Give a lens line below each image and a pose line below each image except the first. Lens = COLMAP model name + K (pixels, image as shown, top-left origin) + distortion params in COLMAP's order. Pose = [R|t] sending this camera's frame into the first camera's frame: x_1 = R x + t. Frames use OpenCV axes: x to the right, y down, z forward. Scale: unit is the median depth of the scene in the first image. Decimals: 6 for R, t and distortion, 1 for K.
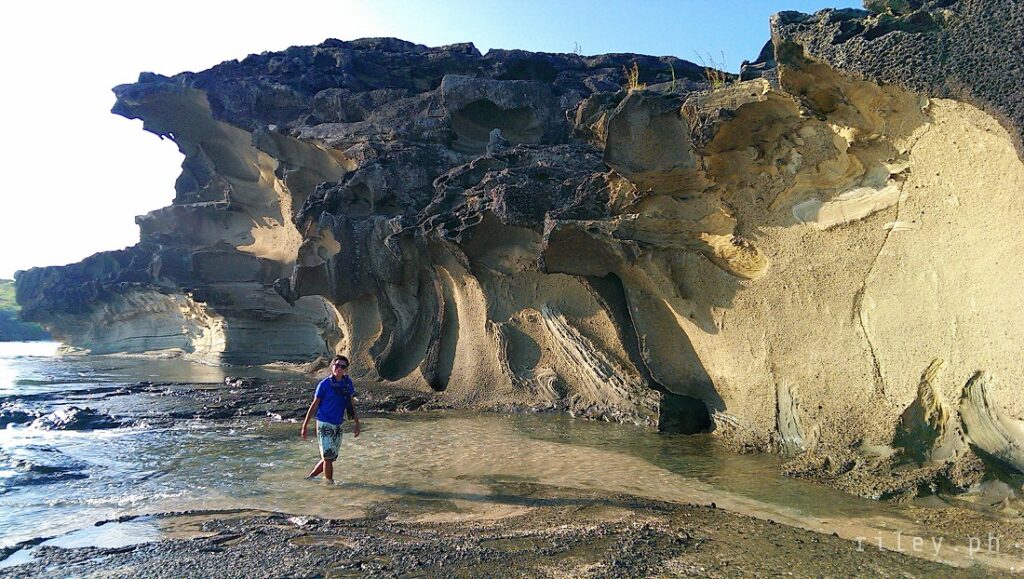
lens RADIAL K [[755.2, 0, 523.2], [0, 755.2, 280.8], [0, 0, 1]] dist [0.097591, -0.139864]
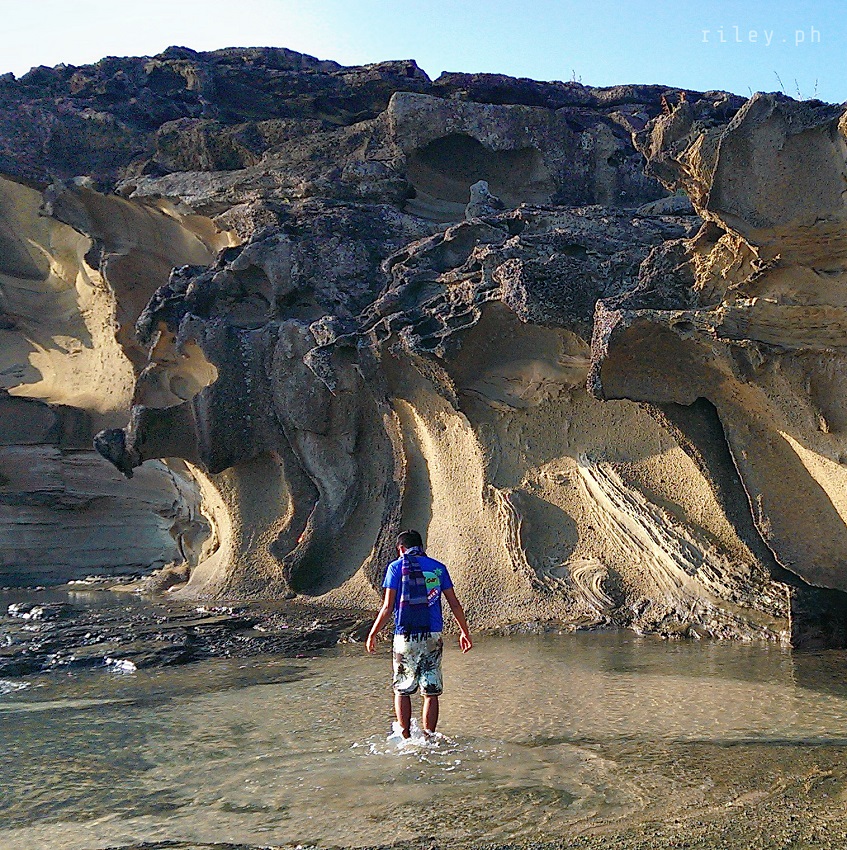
lens RADIAL K [[1062.1, 0, 627.5], [0, 1062.1, 423.9], [0, 0, 1]] dist [0.097244, -0.155843]
pose [[0.981412, -0.019609, 0.190907, -0.097692], [0.025782, 0.999220, -0.029903, 0.031033], [-0.190172, 0.034269, 0.981153, 0.134191]]
